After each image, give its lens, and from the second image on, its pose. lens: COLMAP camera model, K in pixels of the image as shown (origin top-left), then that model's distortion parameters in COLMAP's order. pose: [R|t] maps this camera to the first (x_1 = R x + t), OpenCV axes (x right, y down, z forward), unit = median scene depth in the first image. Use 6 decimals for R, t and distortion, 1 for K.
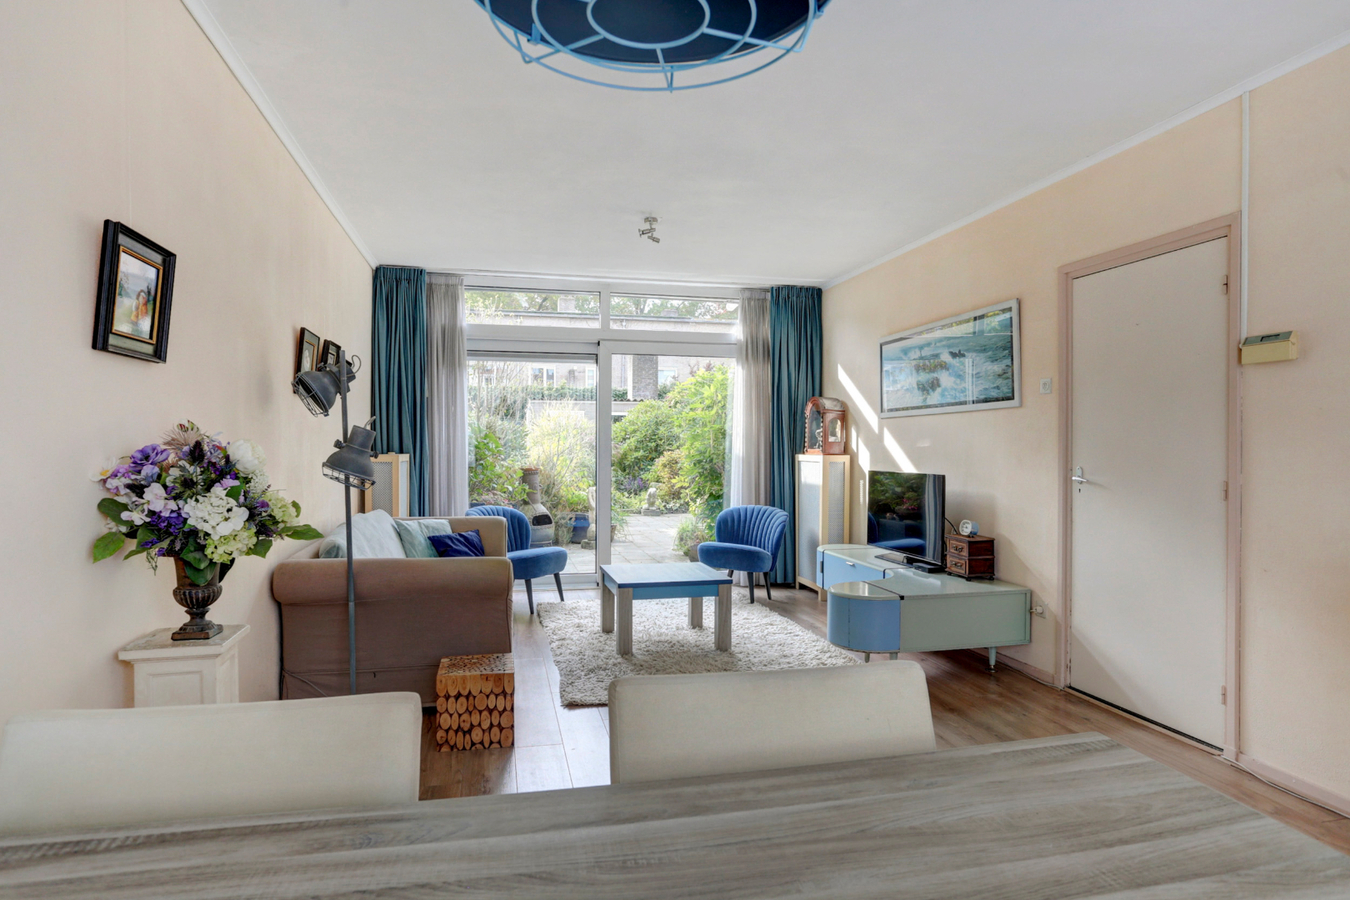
lens RADIAL K [[762.0, 0, 675.0], [0, 762.0, 450.0], [0, 0, 1]] dist [-0.000889, -0.000088]
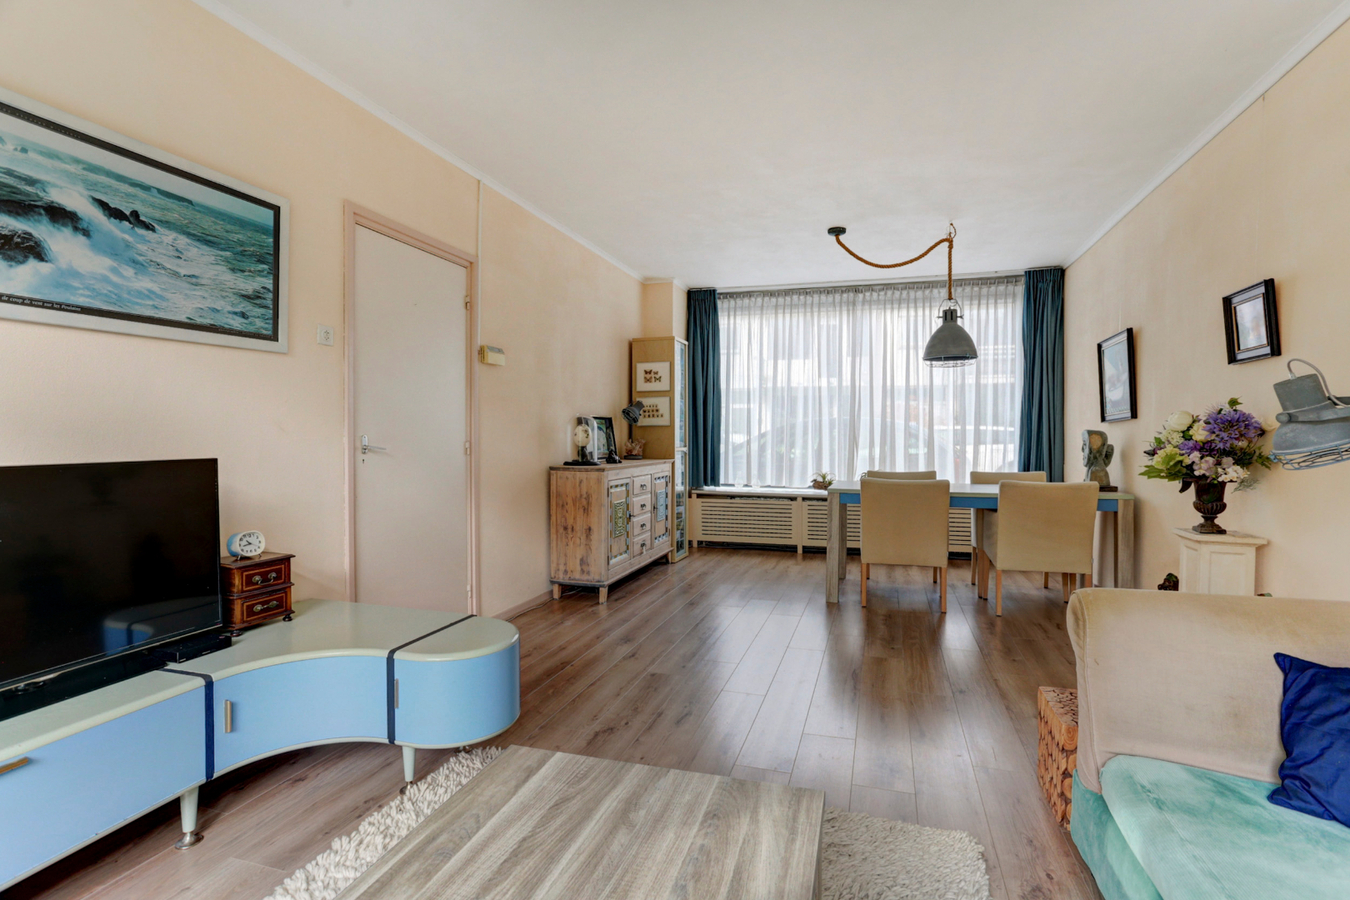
lens RADIAL K [[668.5, 0, 675.0], [0, 668.5, 450.0], [0, 0, 1]] dist [-0.004325, 0.000260]
pose [[-0.861673, -0.017959, 0.507146, -0.158959], [-0.002457, 0.999510, 0.031220, 0.011549], [-0.507458, 0.025656, -0.861295, 1.214100]]
